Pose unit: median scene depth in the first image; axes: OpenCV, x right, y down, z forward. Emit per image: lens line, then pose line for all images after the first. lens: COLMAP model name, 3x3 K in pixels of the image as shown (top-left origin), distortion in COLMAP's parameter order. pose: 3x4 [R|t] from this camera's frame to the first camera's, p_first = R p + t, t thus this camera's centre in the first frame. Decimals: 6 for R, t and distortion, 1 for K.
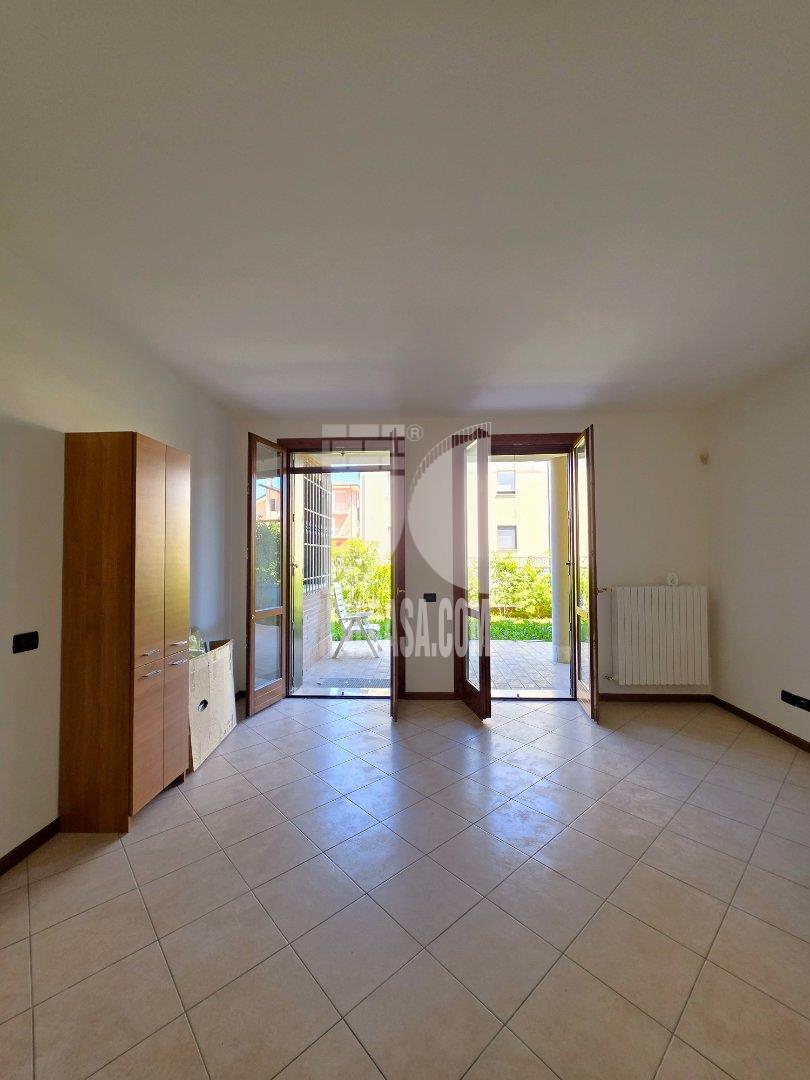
lens RADIAL K [[433.2, 0, 411.2], [0, 433.2, 544.7], [0, 0, 1]] dist [0.001246, 0.000021]
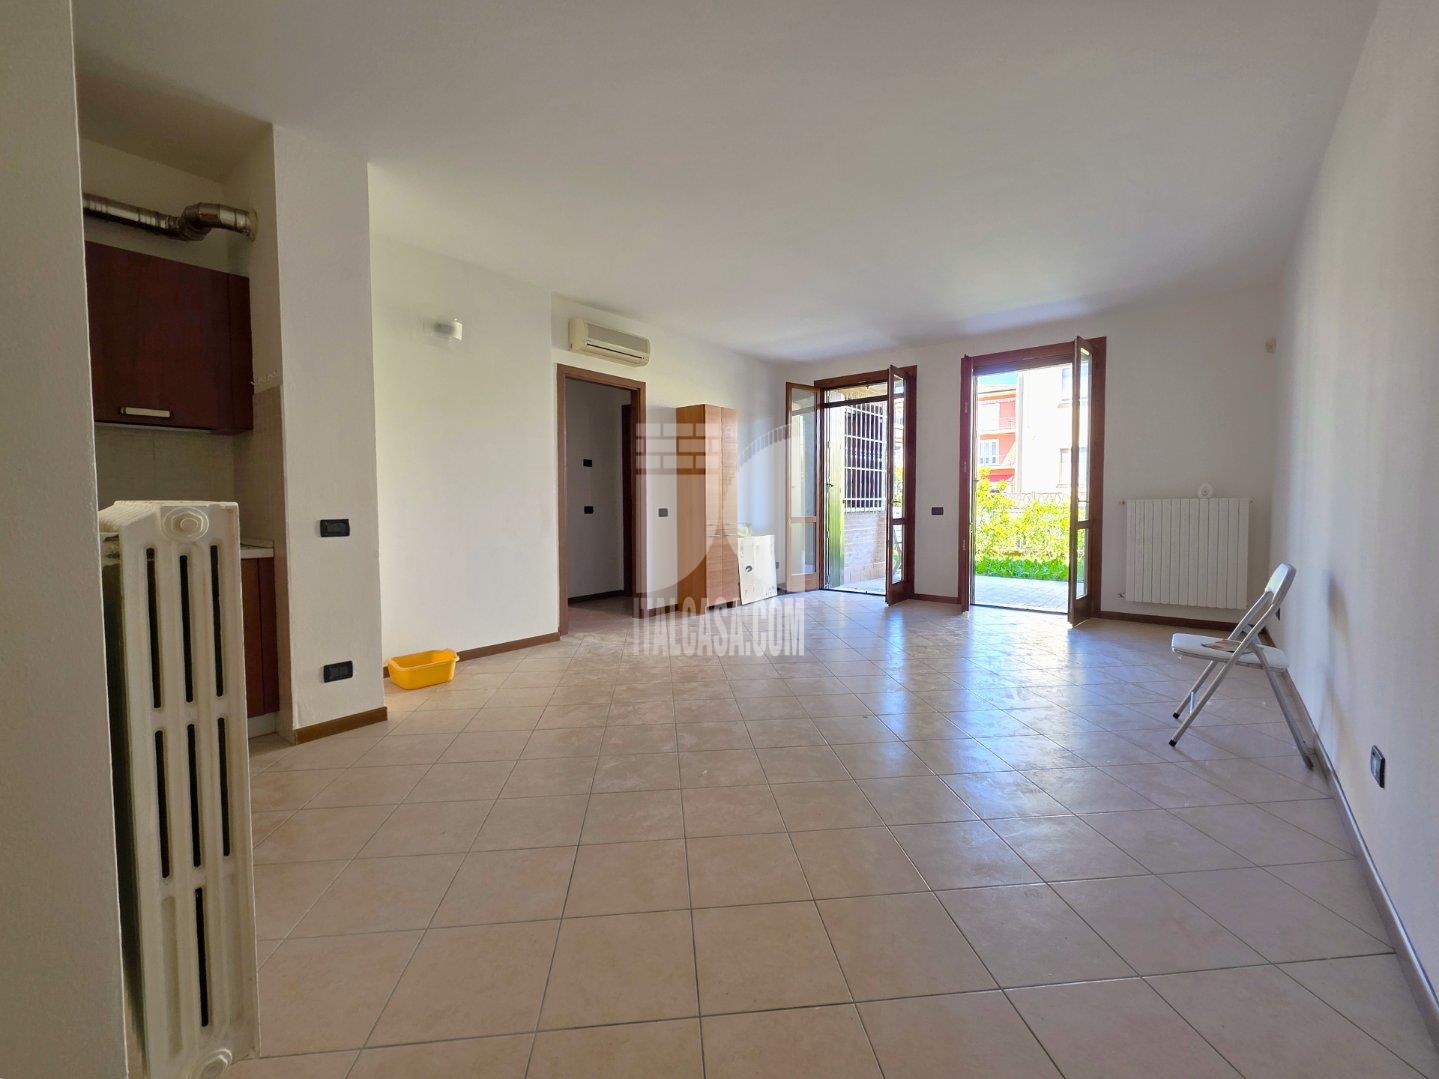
lens RADIAL K [[577.1, 0, 709.0], [0, 577.1, 525.0], [0, 0, 1]] dist [0.001246, 0.000021]
pose [[0.796309, 0.029090, -0.604190, 0.480449], [0.016368, 0.997441, 0.069596, 0.047095], [0.604669, -0.065310, 0.793795, -0.533737]]
